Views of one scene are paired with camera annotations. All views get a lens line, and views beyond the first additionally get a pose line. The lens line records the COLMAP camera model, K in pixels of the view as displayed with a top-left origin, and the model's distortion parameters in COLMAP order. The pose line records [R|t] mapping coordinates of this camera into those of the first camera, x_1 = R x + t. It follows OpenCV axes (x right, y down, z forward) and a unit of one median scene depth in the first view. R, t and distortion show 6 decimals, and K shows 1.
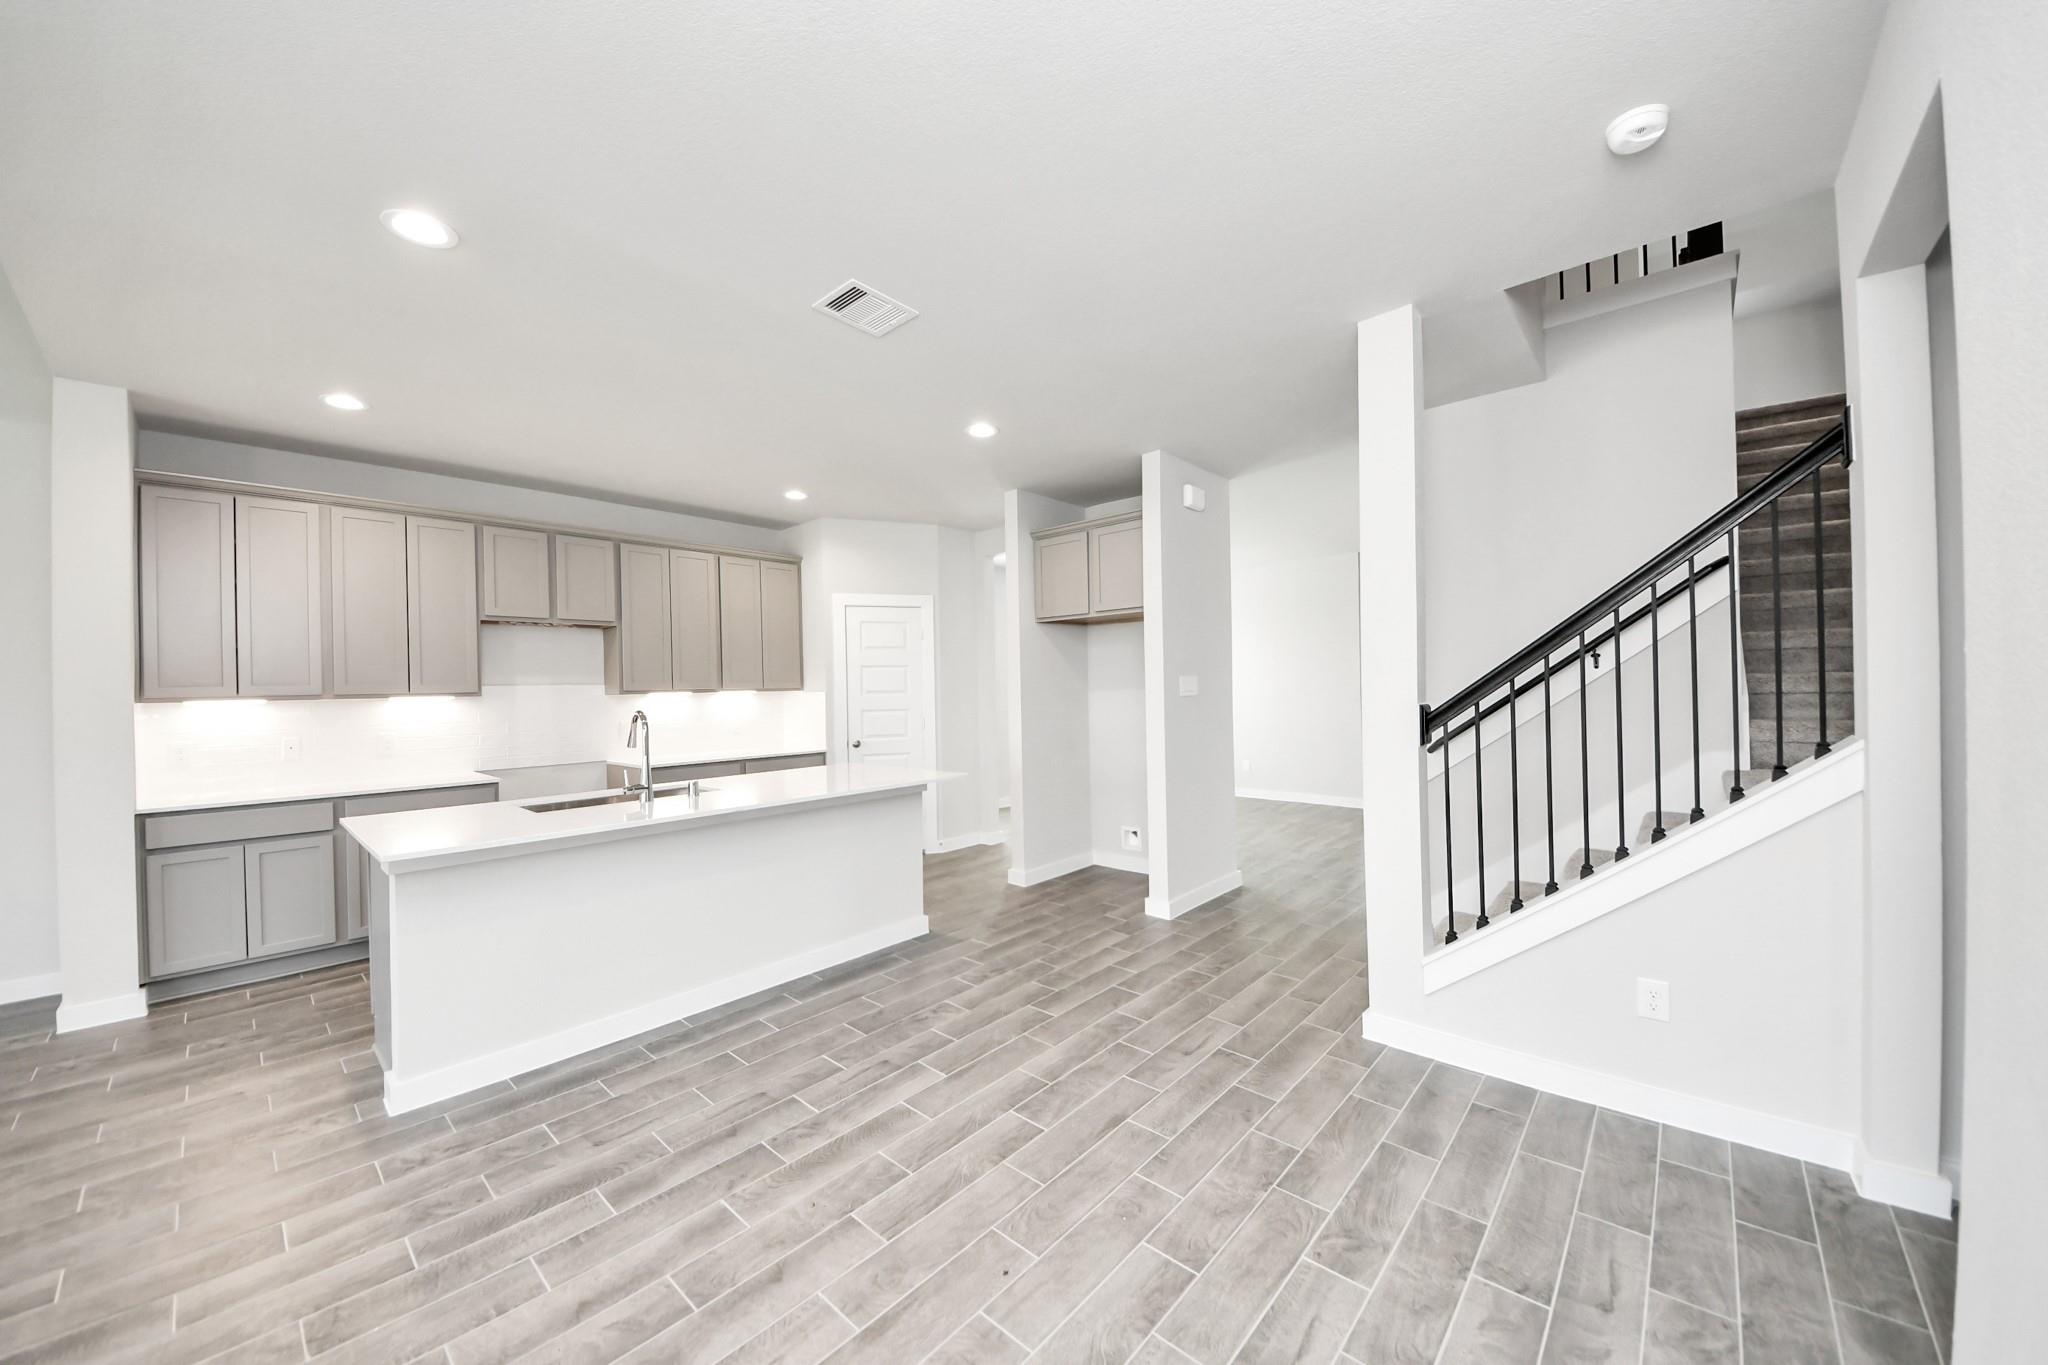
lens RADIAL K [[753.8, 0, 1011.9], [0, 753.8, 692.6], [0, 0, 1]] dist [0.023861, -0.019090]
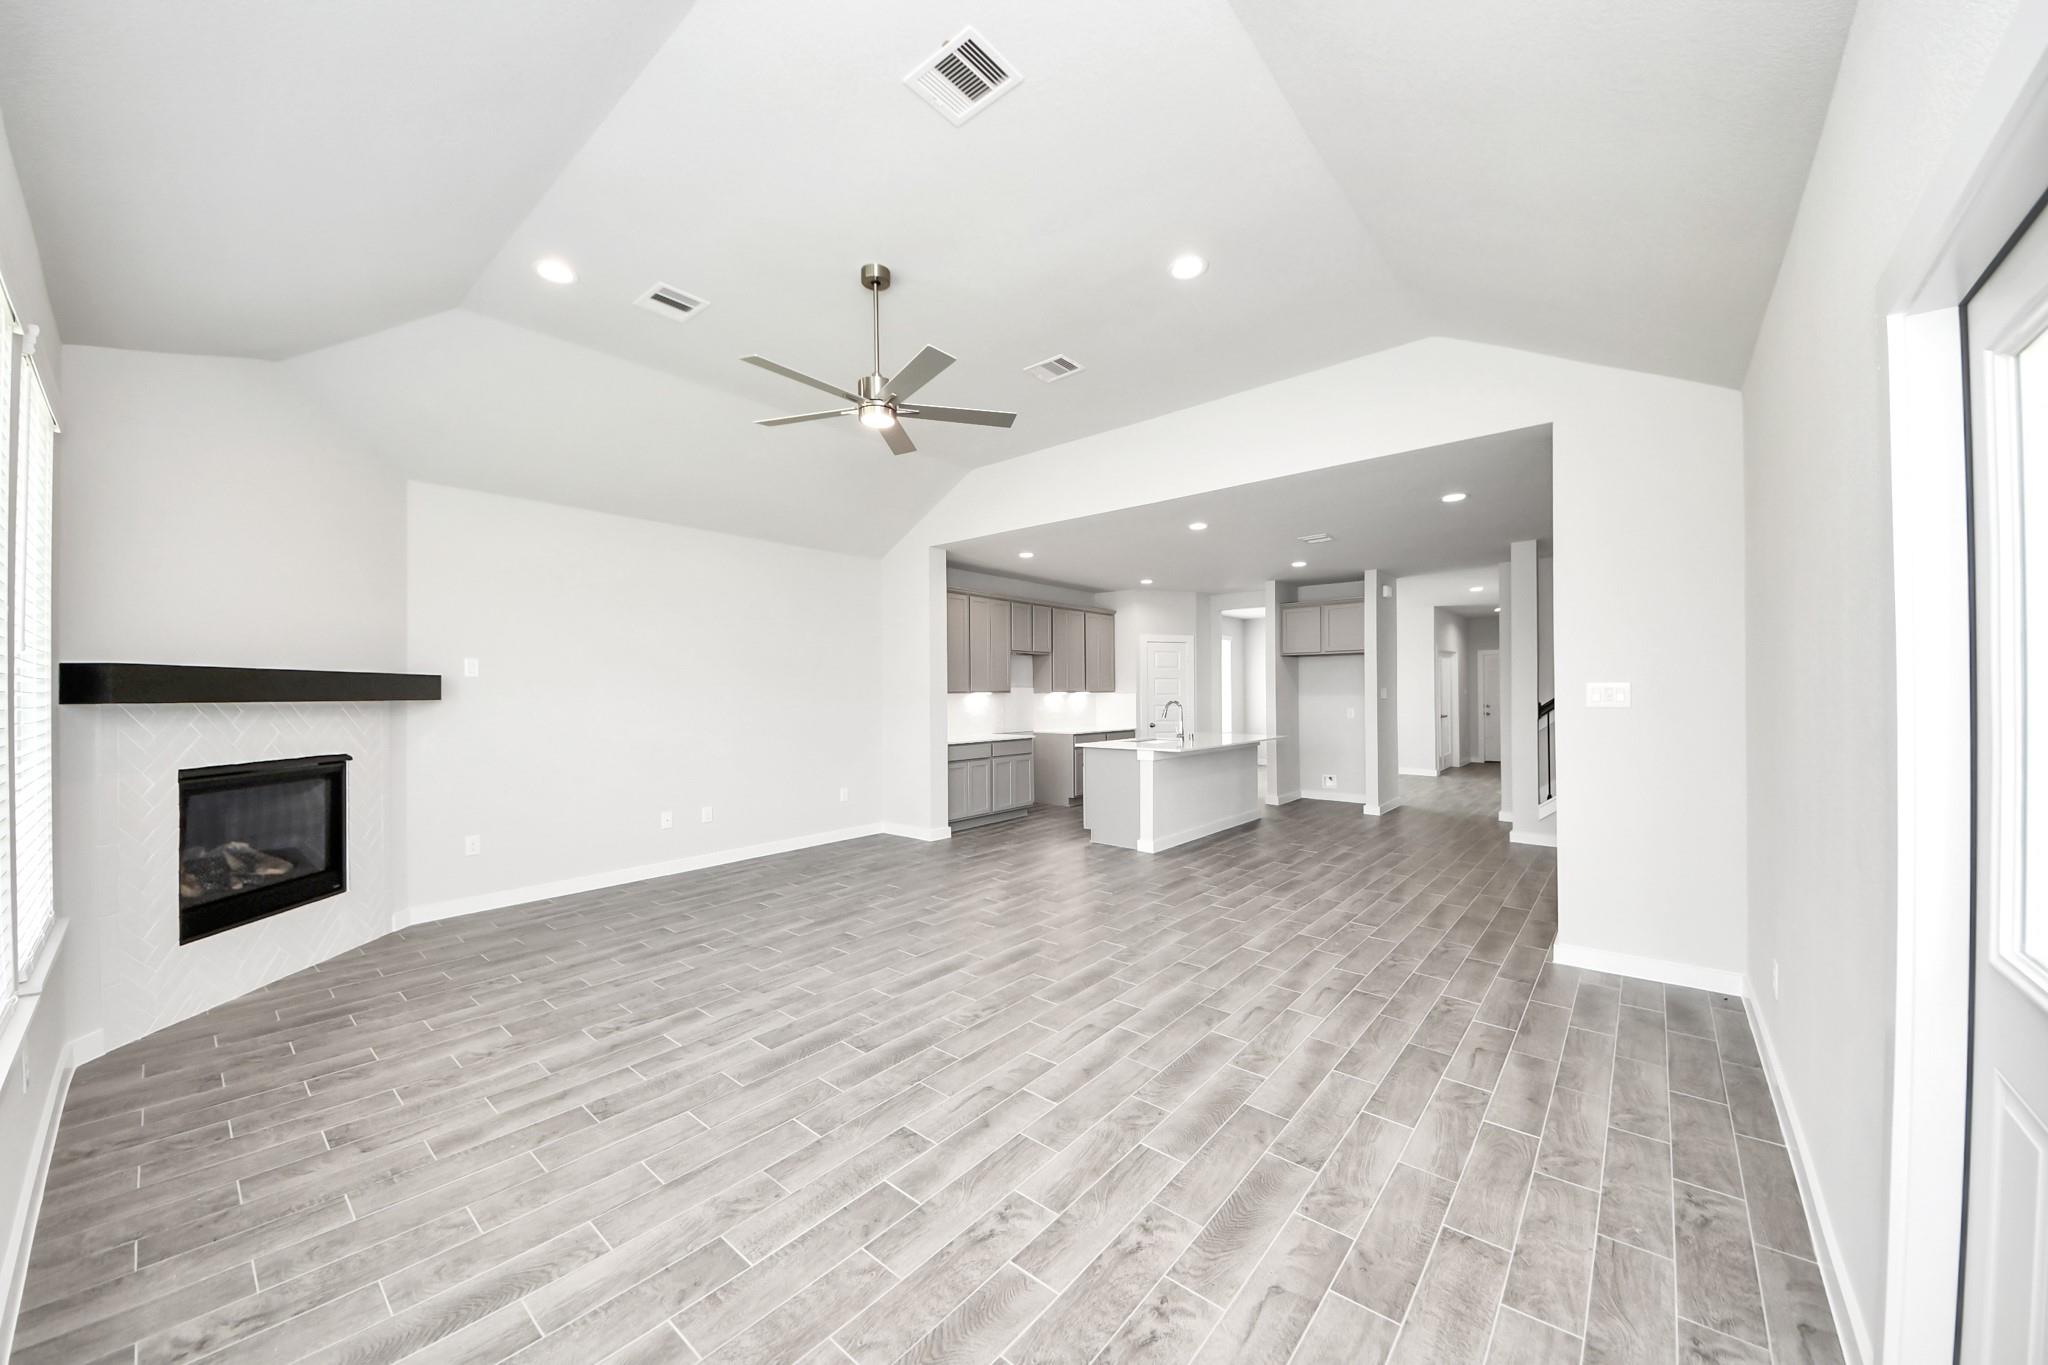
lens RADIAL K [[753.8, 0, 1011.9], [0, 753.8, 692.6], [0, 0, 1]] dist [0.023861, -0.019090]
pose [[0.998888, 0.015392, 0.044572, -0.971828], [-0.014929, 0.999831, -0.010696, 0.029988], [-0.044729, 0.010019, 0.998949, -1.075686]]
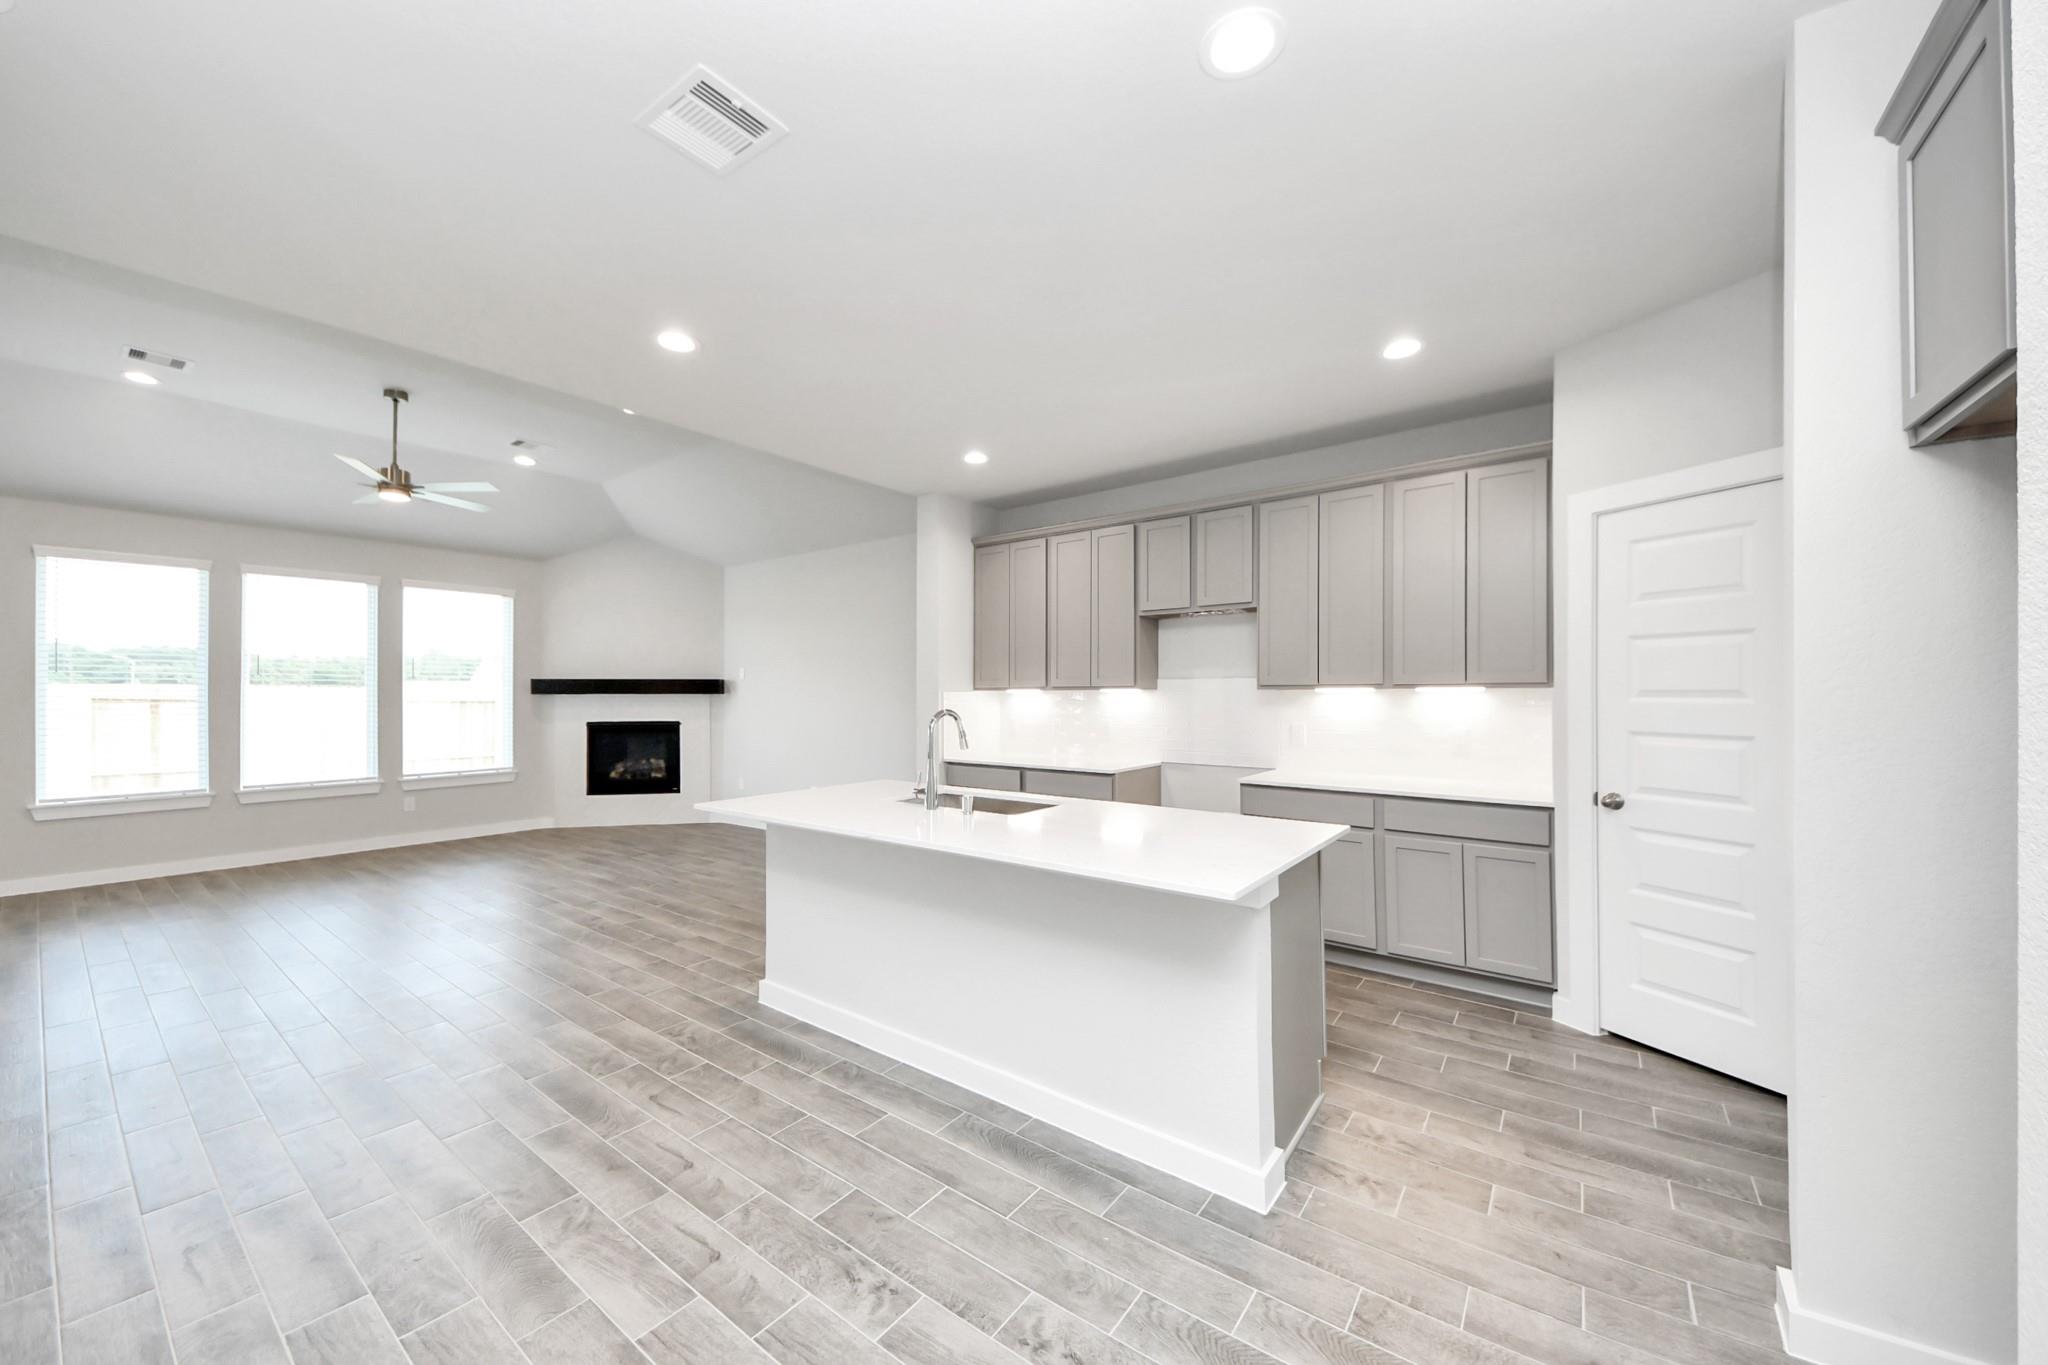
lens RADIAL K [[753.8, 0, 1011.9], [0, 753.8, 692.6], [0, 0, 1]] dist [0.023861, -0.019090]
pose [[0.096124, 0.024192, -0.995075, 0.377711], [-0.006924, 0.999697, 0.023636, -0.017355], [0.995345, 0.004618, 0.096263, 0.893446]]
